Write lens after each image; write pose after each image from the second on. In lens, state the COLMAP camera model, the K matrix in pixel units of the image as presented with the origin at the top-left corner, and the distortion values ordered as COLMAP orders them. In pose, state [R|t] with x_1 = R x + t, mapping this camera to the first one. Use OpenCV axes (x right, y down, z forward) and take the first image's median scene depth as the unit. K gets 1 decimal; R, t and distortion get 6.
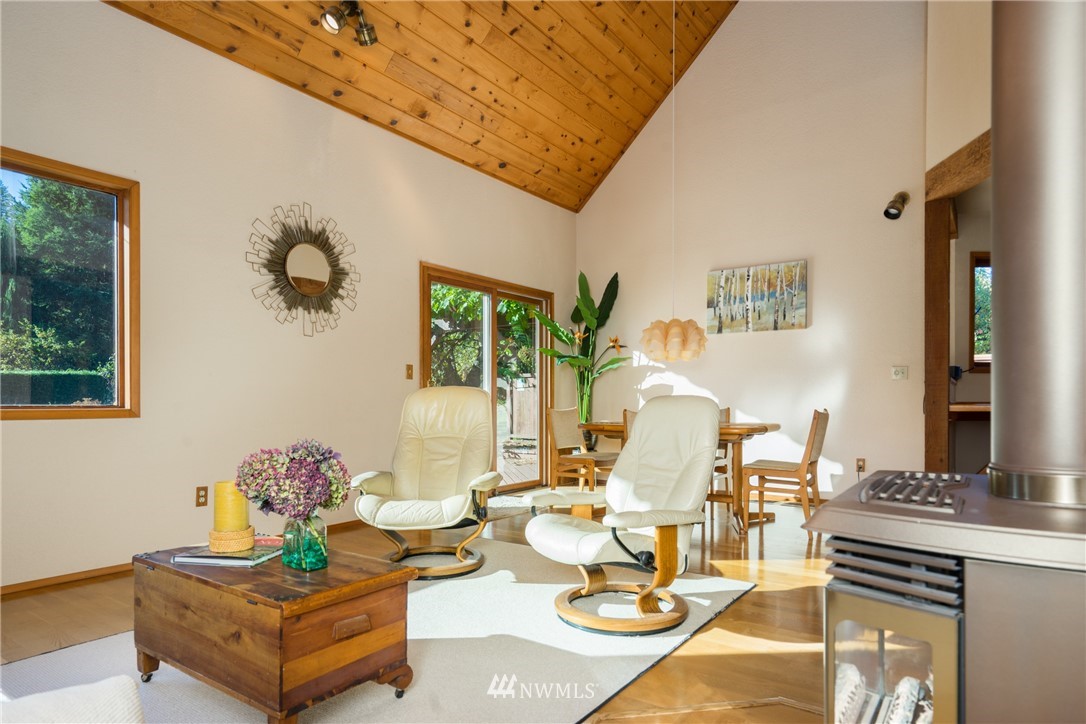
lens RADIAL K [[635.1, 0, 551.6], [0, 635.1, 399.9], [0, 0, 1]] dist [0.016534, 0.001696]
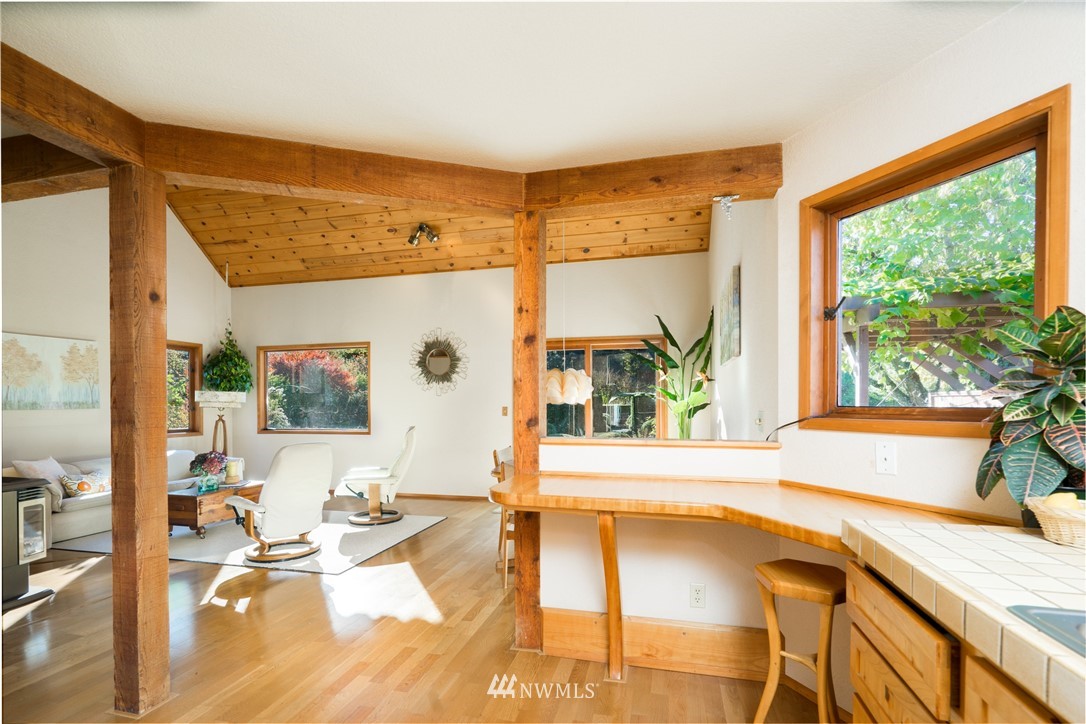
lens RADIAL K [[488.1, 0, 555.0], [0, 488.1, 404.8], [0, 0, 1]] dist [-0.004480, -0.001321]
pose [[0.359574, 0.002747, -0.933112, 0.838150], [0.005263, 0.999974, 0.004972, -0.056688], [0.933102, -0.006699, 0.359550, 0.577982]]
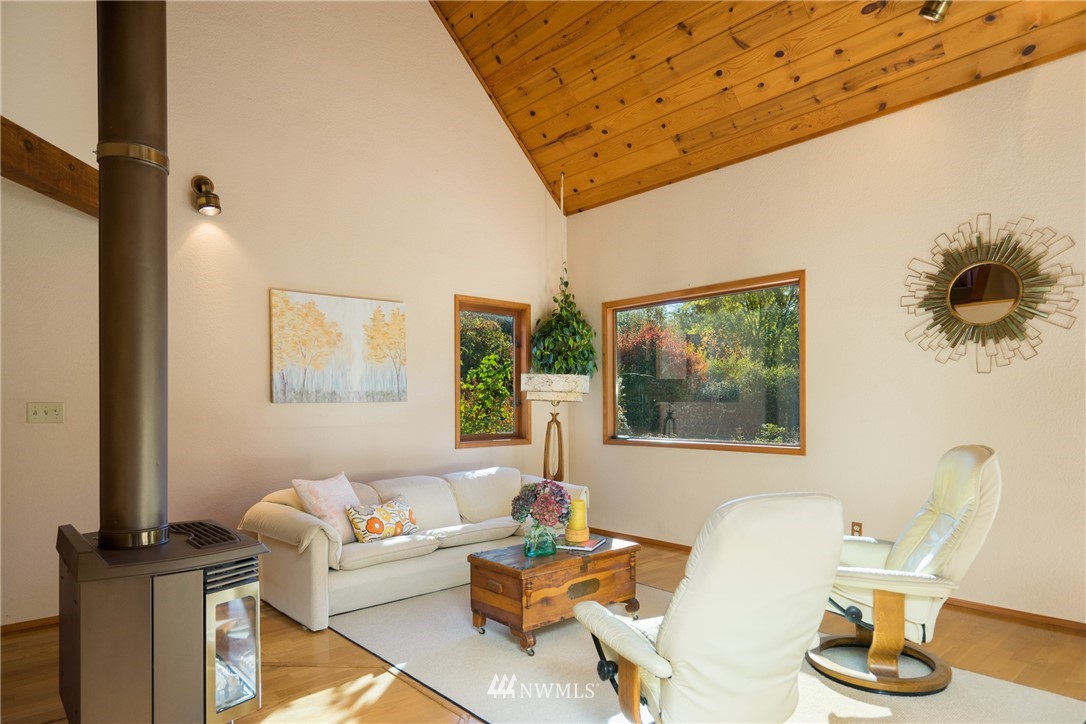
lens RADIAL K [[635.1, 0, 546.2], [0, 635.1, 398.4], [0, 0, 1]] dist [0.016534, 0.001696]
pose [[-0.230033, -0.007126, -0.973157, 0.411769], [0.004961, 0.999952, -0.008495, -0.045479], [0.973170, -0.006782, -0.229986, 0.462771]]
